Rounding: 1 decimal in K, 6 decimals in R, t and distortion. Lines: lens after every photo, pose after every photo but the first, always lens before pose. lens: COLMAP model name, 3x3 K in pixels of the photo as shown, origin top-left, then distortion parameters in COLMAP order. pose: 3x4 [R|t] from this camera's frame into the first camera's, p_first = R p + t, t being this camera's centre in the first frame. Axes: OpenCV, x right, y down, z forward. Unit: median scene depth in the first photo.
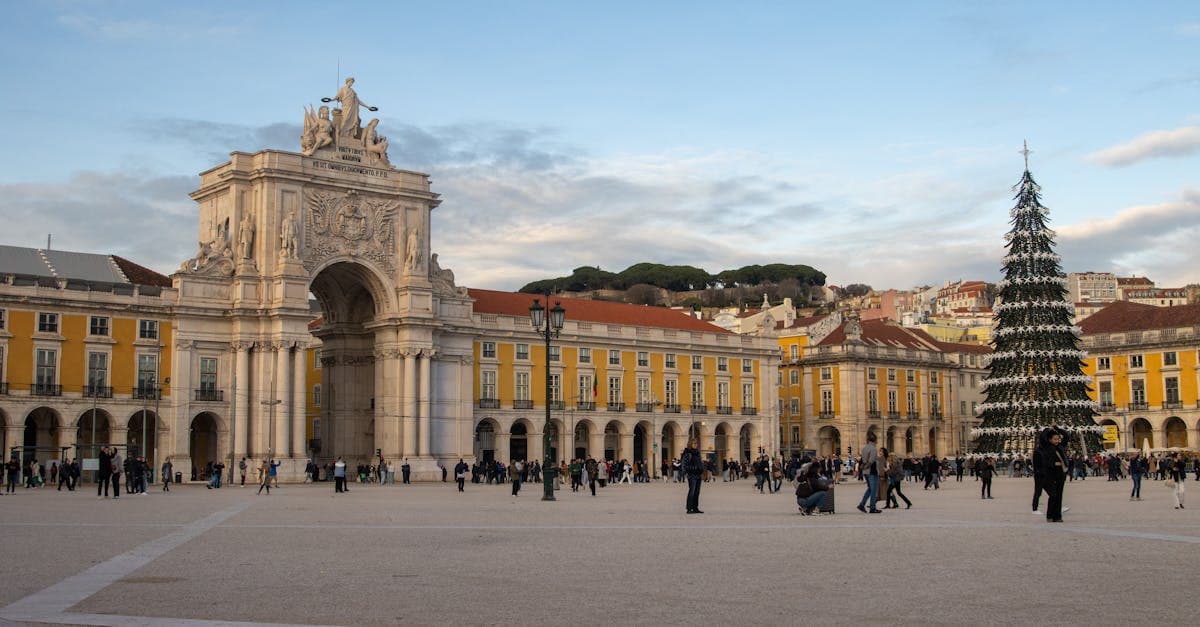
lens RADIAL K [[1354.3, 0, 600.0], [0, 1354.3, 313.5], [0, 0, 1]] dist [-0.117964, 0.157477]
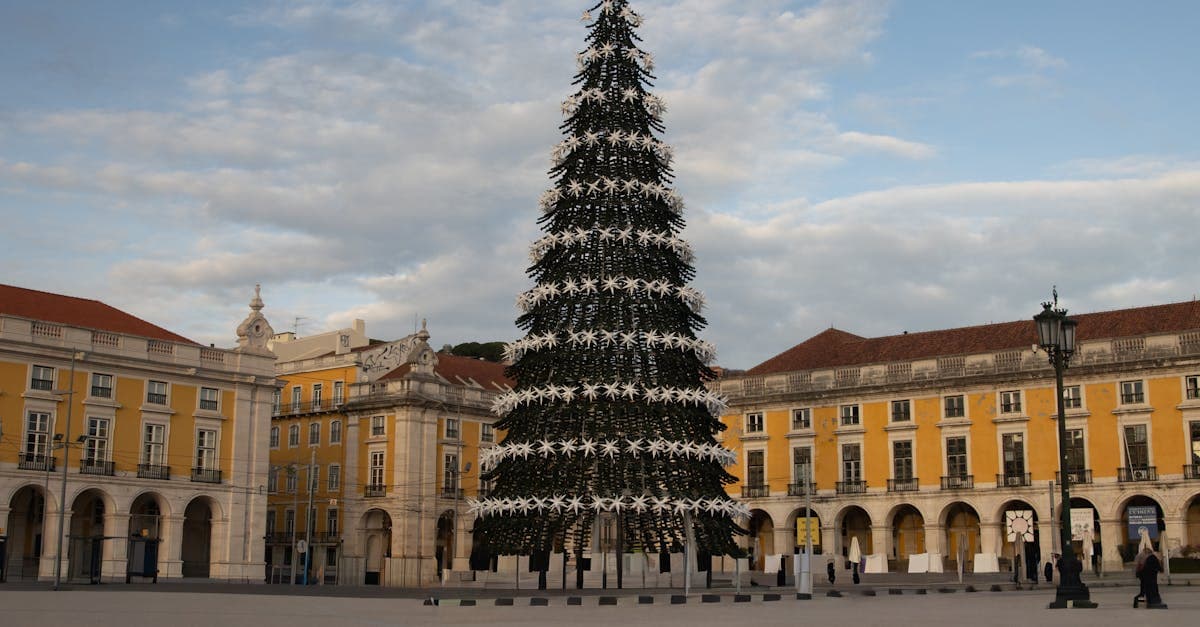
lens RADIAL K [[1354.3, 0, 600.0], [0, 1354.3, 313.5], [0, 0, 1]] dist [-0.117964, 0.157477]
pose [[0.985289, 0.046610, 0.164415, 0.180041], [-0.034249, 0.996425, -0.077230, 0.041151], [-0.167427, 0.070463, 0.983363, 0.393437]]
